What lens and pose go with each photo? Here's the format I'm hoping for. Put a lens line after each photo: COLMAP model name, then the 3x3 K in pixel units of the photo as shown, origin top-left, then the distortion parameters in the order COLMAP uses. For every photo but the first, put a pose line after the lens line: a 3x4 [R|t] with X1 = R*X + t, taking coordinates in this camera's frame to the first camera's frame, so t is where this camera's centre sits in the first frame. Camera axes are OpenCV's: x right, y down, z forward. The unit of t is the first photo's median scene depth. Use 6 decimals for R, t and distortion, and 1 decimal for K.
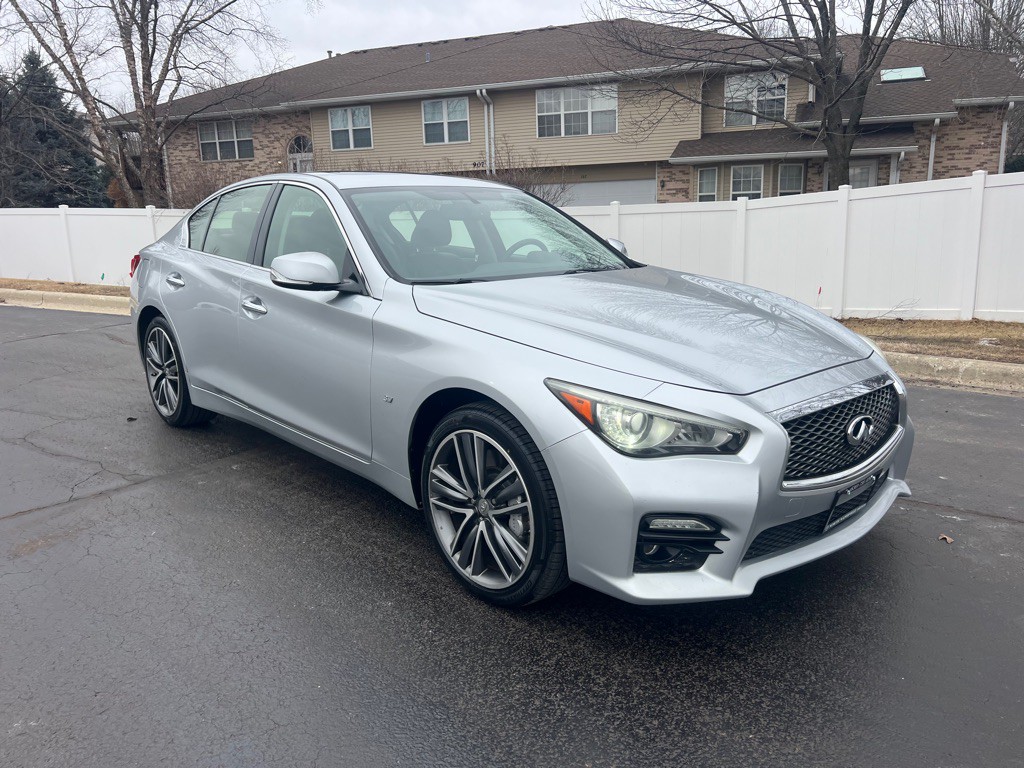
lens RADIAL K [[773.4, 0, 507.6], [0, 773.4, 376.7], [0, 0, 1]] dist [0.047436, -0.055321]
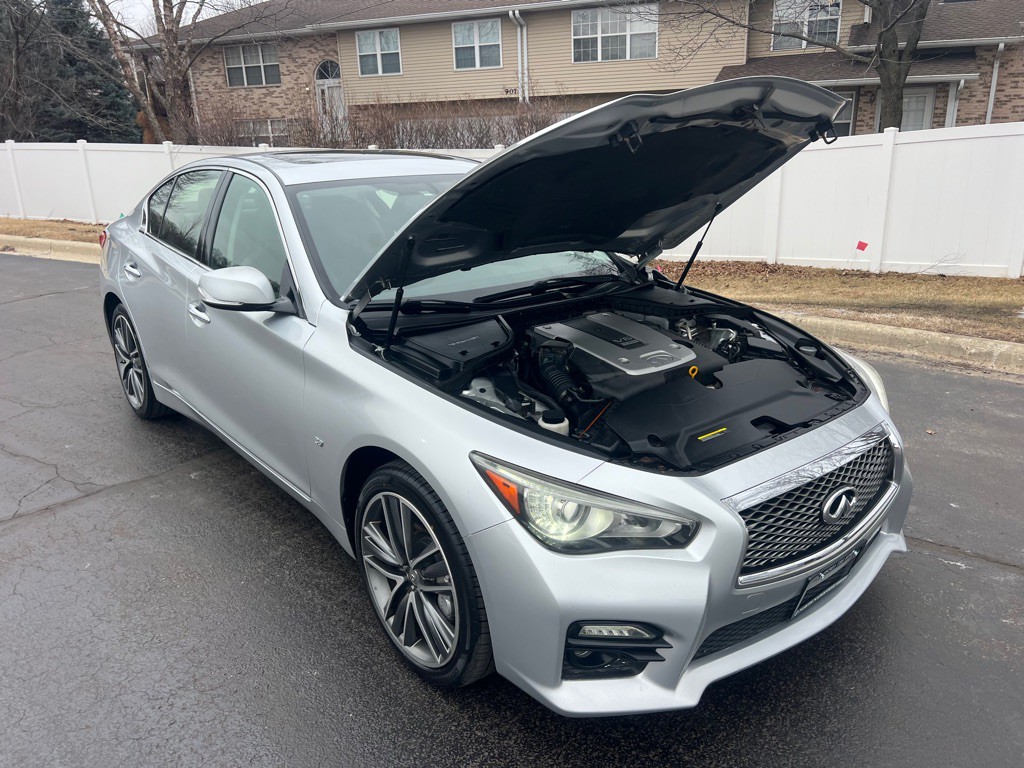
lens RADIAL K [[773.4, 0, 518.8], [0, 773.4, 379.5], [0, 0, 1]] dist [0.047436, -0.055321]
pose [[0.999235, 0.011593, -0.037360, 0.028146], [-0.007881, 0.995152, 0.098035, -0.034347], [0.038315, -0.097666, 0.994481, 0.030493]]
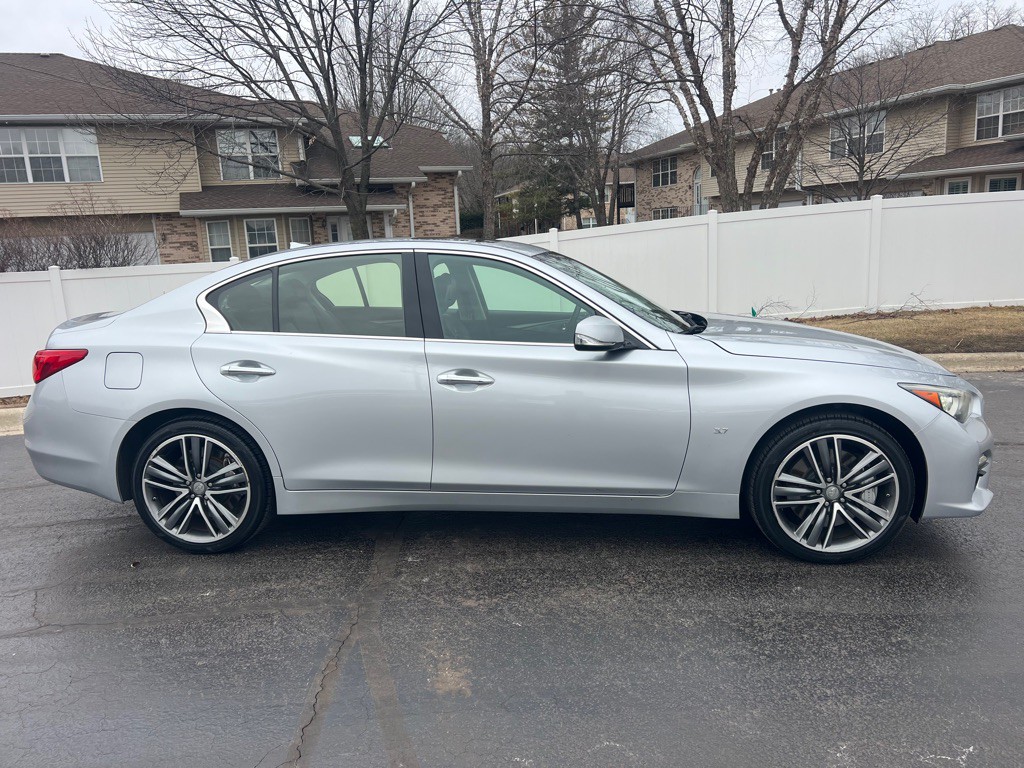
lens RADIAL K [[773.4, 0, 505.7], [0, 773.4, 391.2], [0, 0, 1]] dist [0.047436, -0.055321]
pose [[0.744805, -0.139768, 0.652480, -0.298761], [0.168098, 0.985582, 0.019238, -0.027726], [-0.645762, 0.095352, 0.757562, 0.079117]]
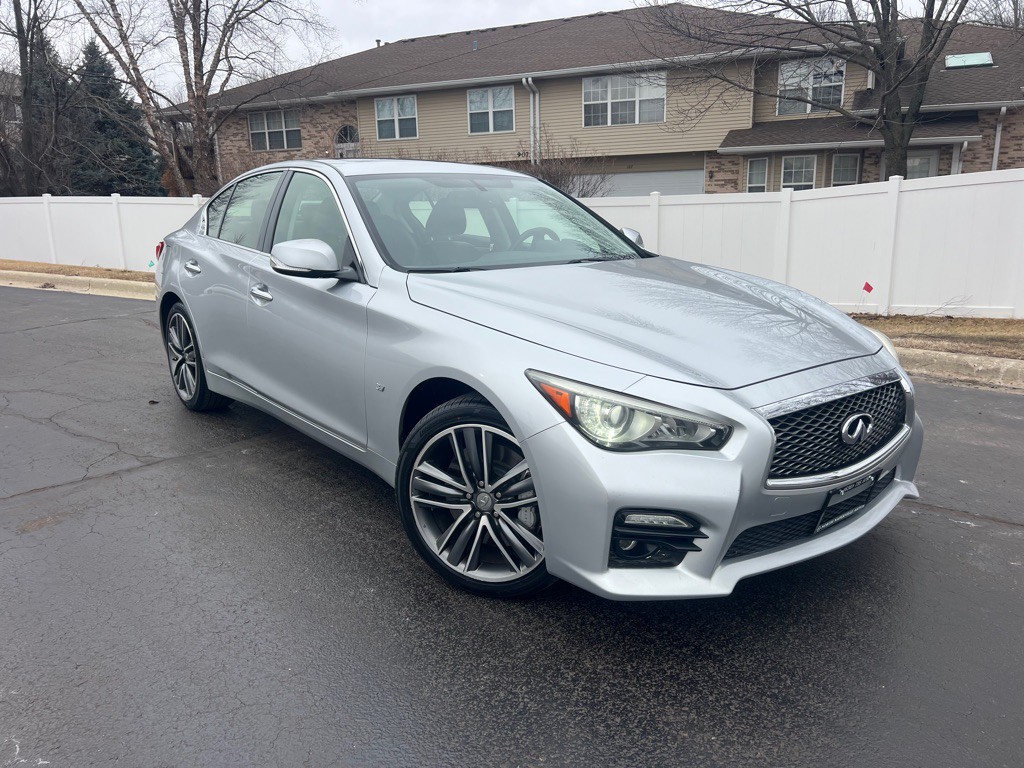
lens RADIAL K [[773.4, 0, 504.1], [0, 773.4, 391.3], [0, 0, 1]] dist [0.047436, -0.055321]
pose [[0.997753, 0.020874, -0.063660, 0.018305], [-0.019059, 0.999398, 0.028979, 0.000564], [0.064226, -0.027701, 0.997551, 0.003686]]
